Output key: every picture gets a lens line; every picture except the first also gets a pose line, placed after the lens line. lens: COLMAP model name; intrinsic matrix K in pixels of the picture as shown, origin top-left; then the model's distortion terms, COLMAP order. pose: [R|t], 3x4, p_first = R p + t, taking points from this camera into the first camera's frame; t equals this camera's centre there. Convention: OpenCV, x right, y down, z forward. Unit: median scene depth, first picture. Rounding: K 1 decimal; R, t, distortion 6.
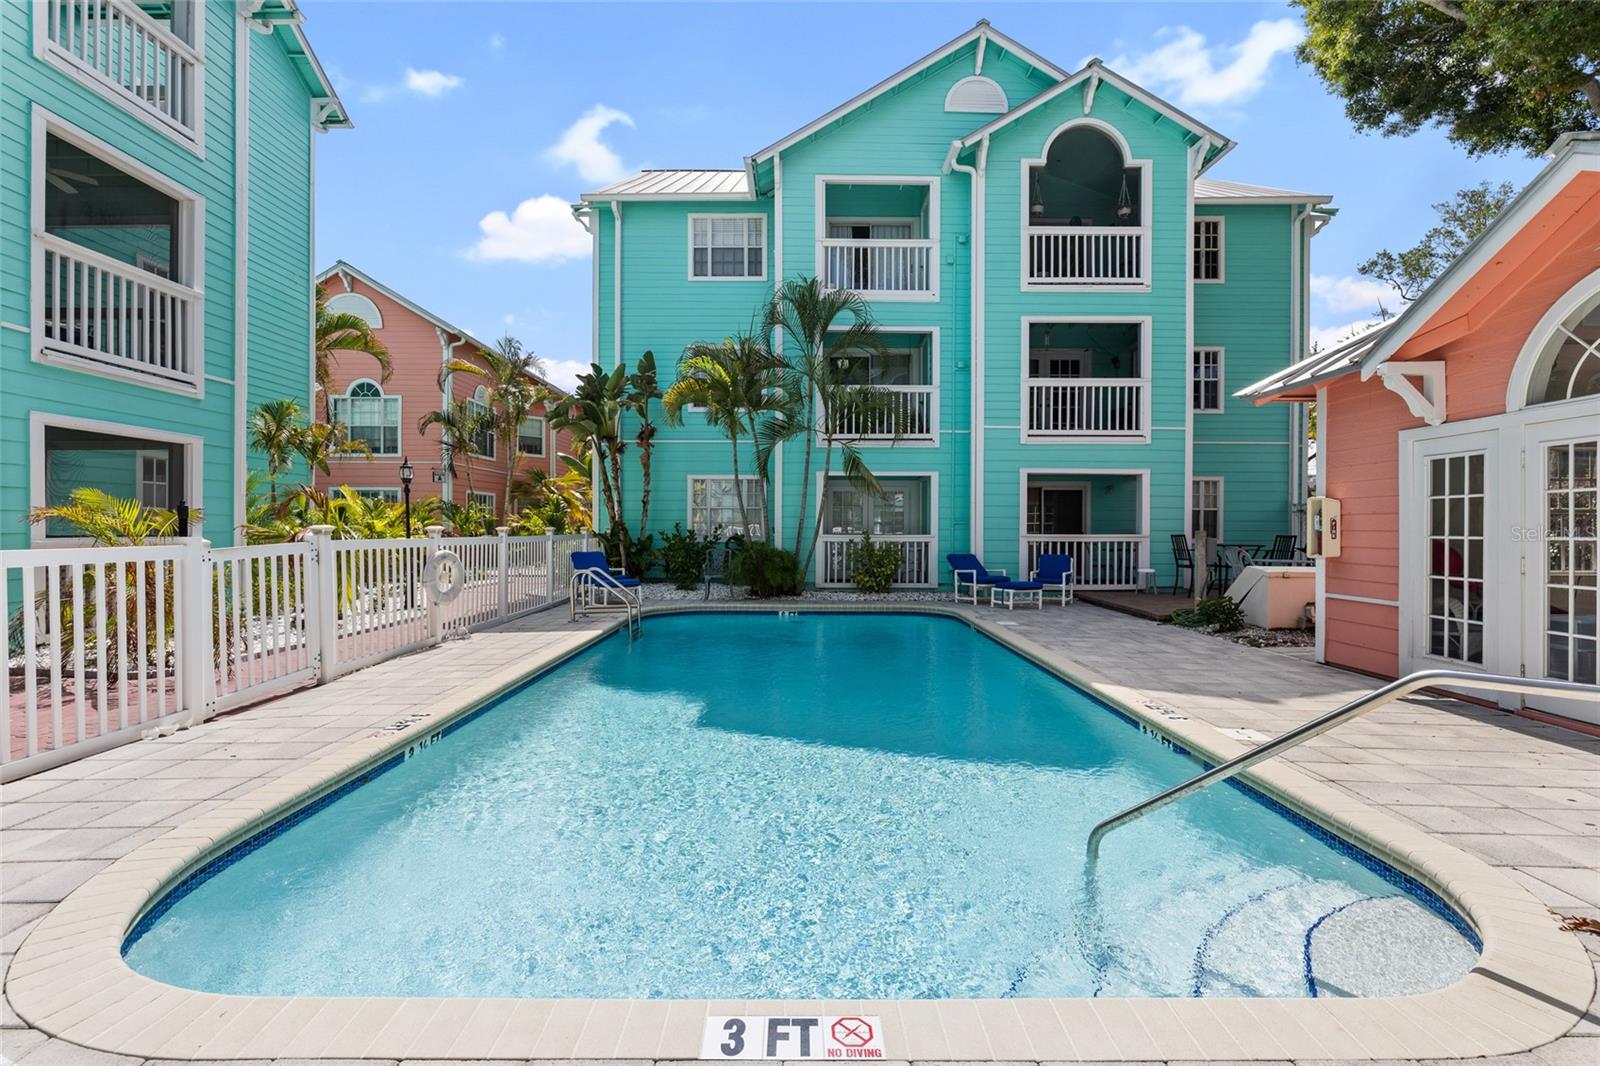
lens RADIAL K [[741.0, 0, 800.0], [0, 741.0, 533.0], [0, 0, 1]] dist [0.000097, 0.000008]
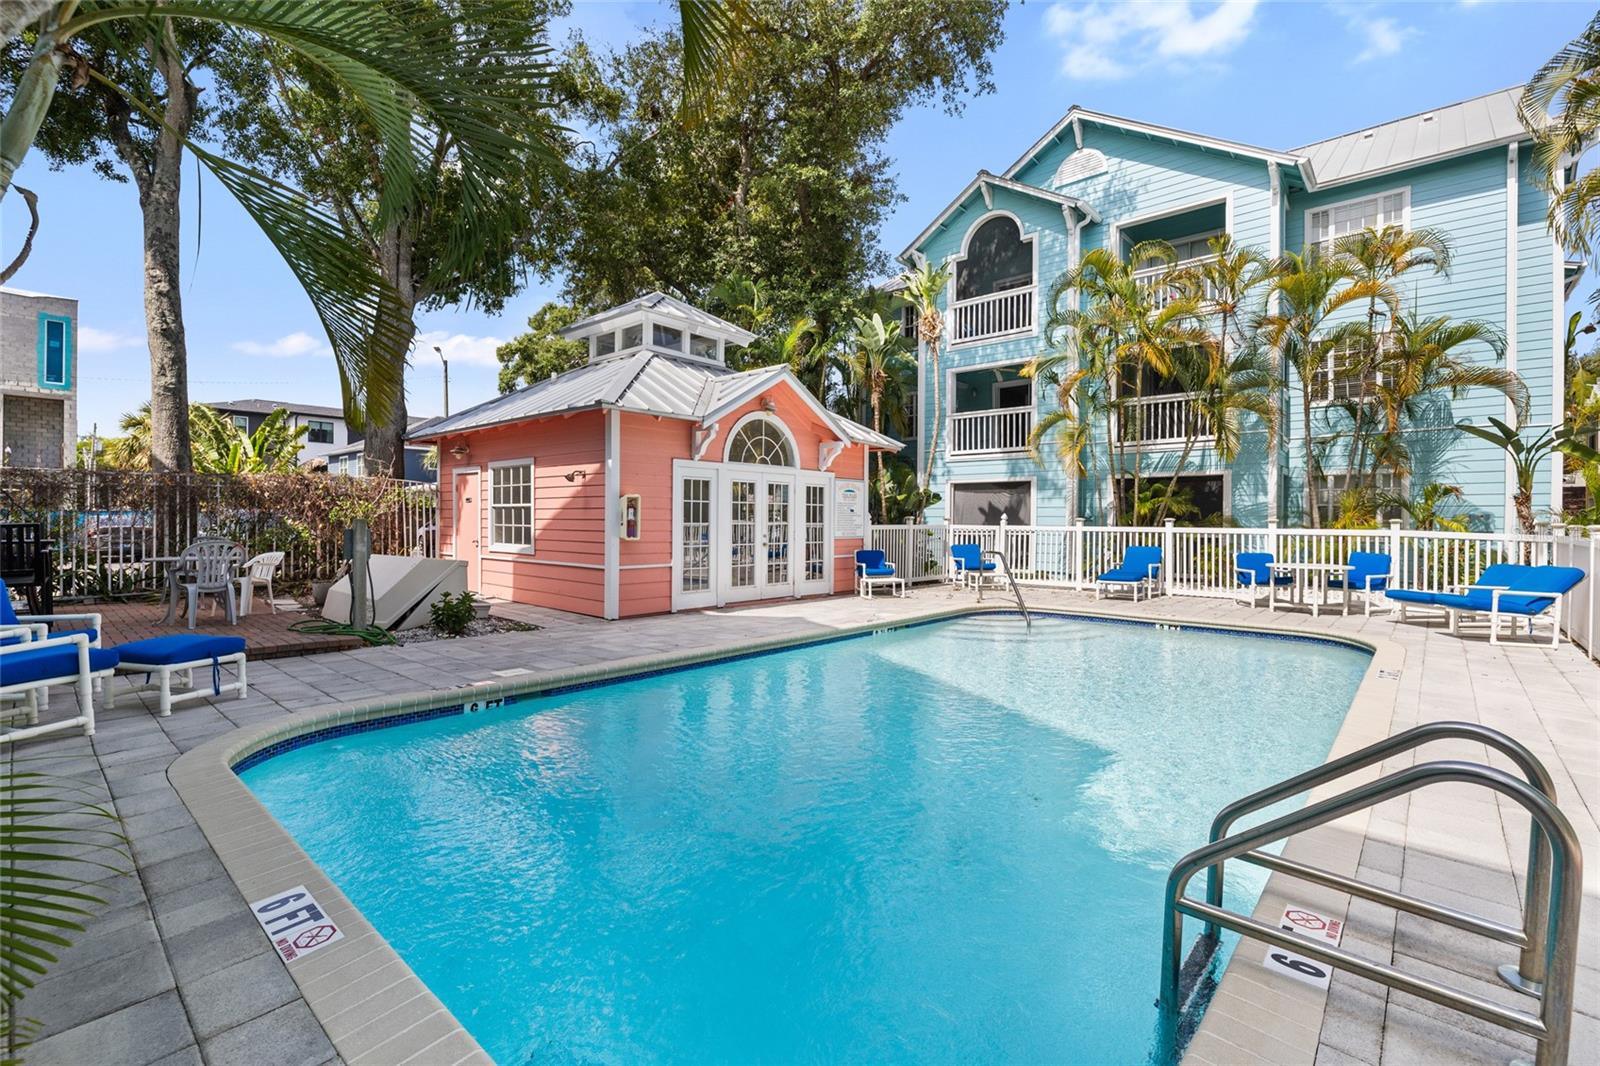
lens RADIAL K [[741.0, 0, 800.0], [0, 741.0, 533.0], [0, 0, 1]] dist [0.000097, 0.000008]
pose [[0.752305, -0.000754, -0.658814, 0.996756], [0.000669, 1.000000, -0.000380, 0.012142], [0.658815, -0.000155, 0.752305, -0.218231]]
